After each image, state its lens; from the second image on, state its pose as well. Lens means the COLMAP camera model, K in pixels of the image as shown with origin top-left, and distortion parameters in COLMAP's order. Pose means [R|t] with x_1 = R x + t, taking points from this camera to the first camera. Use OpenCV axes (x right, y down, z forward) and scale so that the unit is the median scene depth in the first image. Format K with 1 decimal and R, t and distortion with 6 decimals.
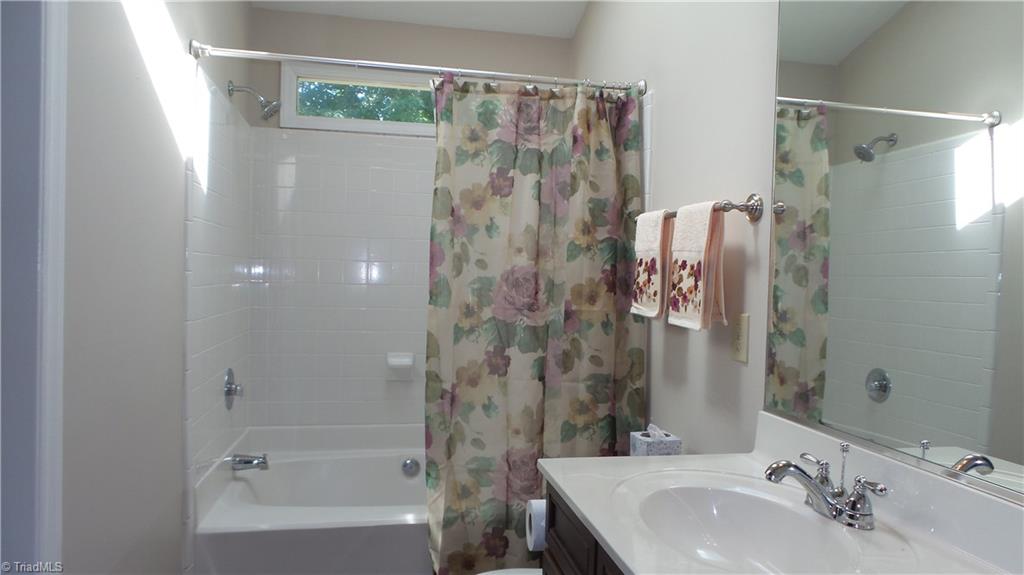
lens RADIAL K [[705.0, 0, 518.2], [0, 705.0, 289.9], [0, 0, 1]] dist [-0.015168, 0.014652]
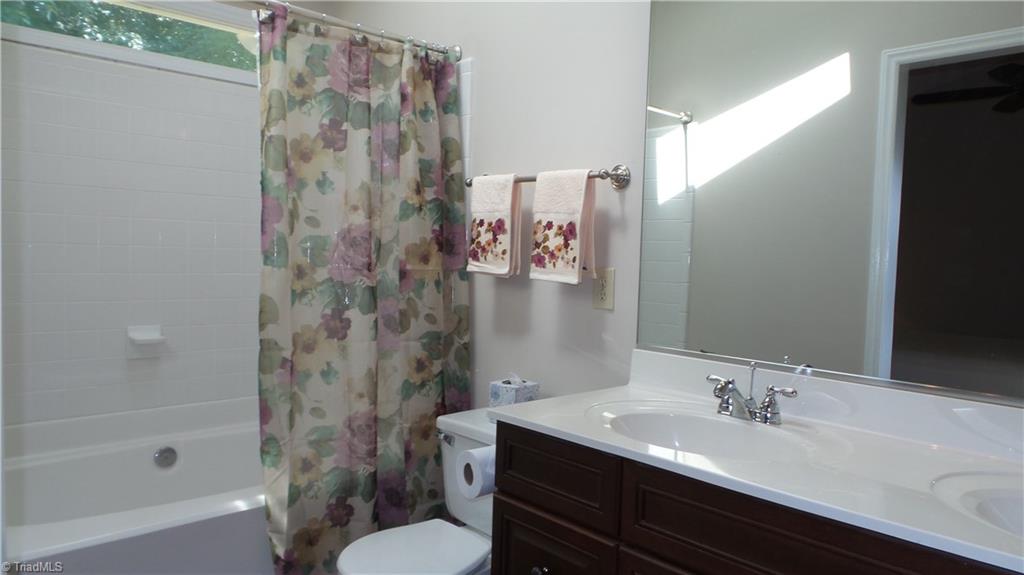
lens RADIAL K [[705.0, 0, 519.5], [0, 705.0, 289.5], [0, 0, 1]] dist [-0.015168, 0.014652]
pose [[0.853390, -0.027026, 0.520572, -0.310316], [0.003169, 0.998906, 0.046664, 0.010662], [-0.521264, -0.038173, 0.852541, 0.063299]]
